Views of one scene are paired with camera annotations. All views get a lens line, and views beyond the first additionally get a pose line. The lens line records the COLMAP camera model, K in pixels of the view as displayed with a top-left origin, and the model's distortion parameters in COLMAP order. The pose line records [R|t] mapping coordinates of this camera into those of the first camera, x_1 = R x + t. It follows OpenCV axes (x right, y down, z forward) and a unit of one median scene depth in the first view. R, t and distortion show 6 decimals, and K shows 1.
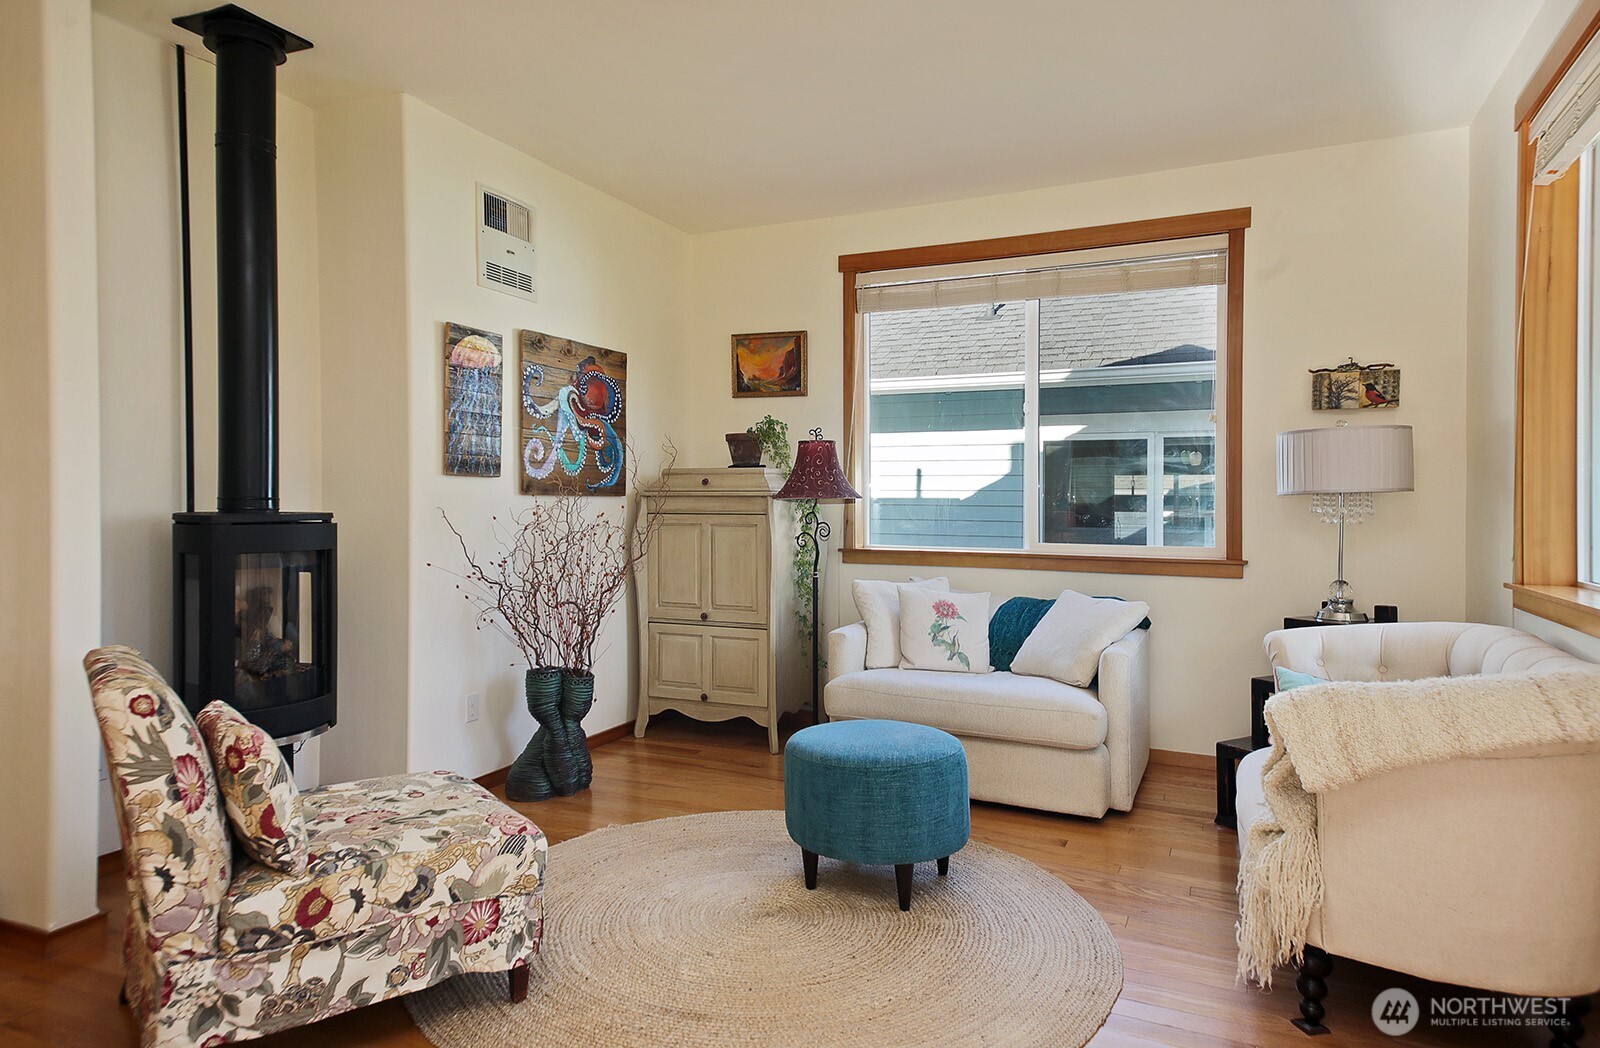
lens RADIAL K [[961.3, 0, 801.1], [0, 961.3, 500.1], [0, 0, 1]] dist [0.169484, -0.063733]
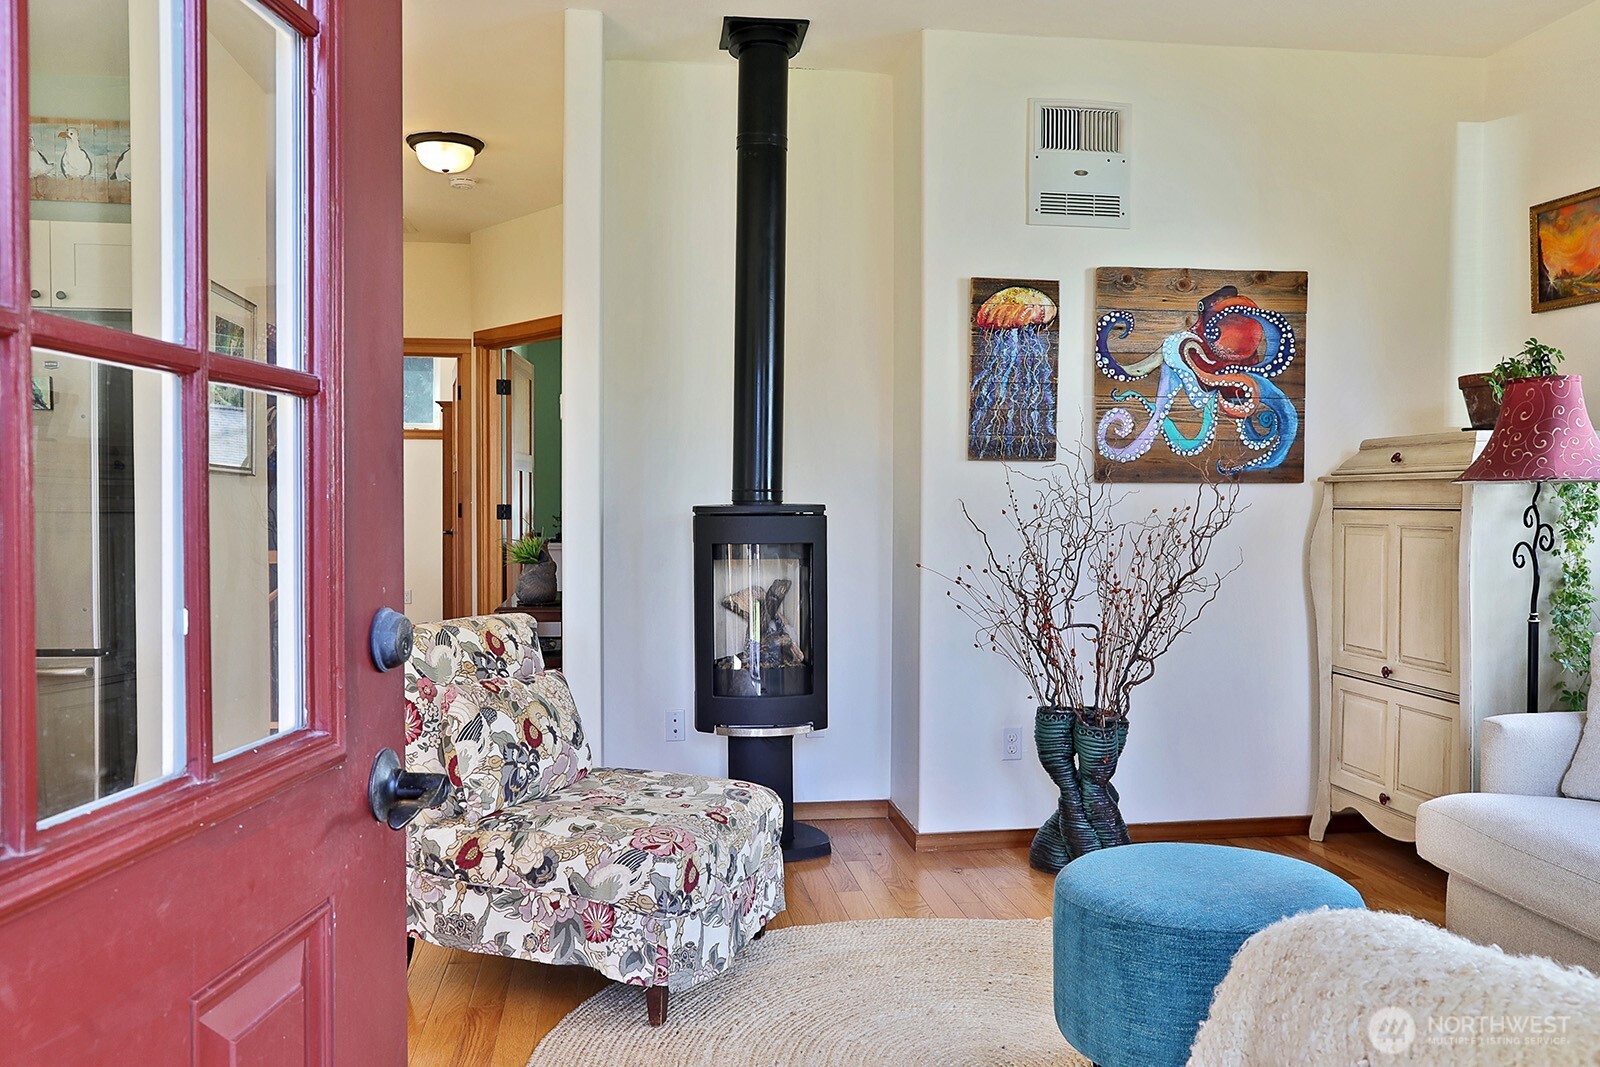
lens RADIAL K [[1249.2, 0, 800.0], [0, 1249.2, 533.5], [0, 0, 1]] dist [-0.006788, 0.000676]
pose [[0.552932, 0.018088, -0.833030, 0.443845], [0.006039, 0.999651, 0.025714, 0.008319], [0.833205, -0.019249, 0.552630, 0.284861]]
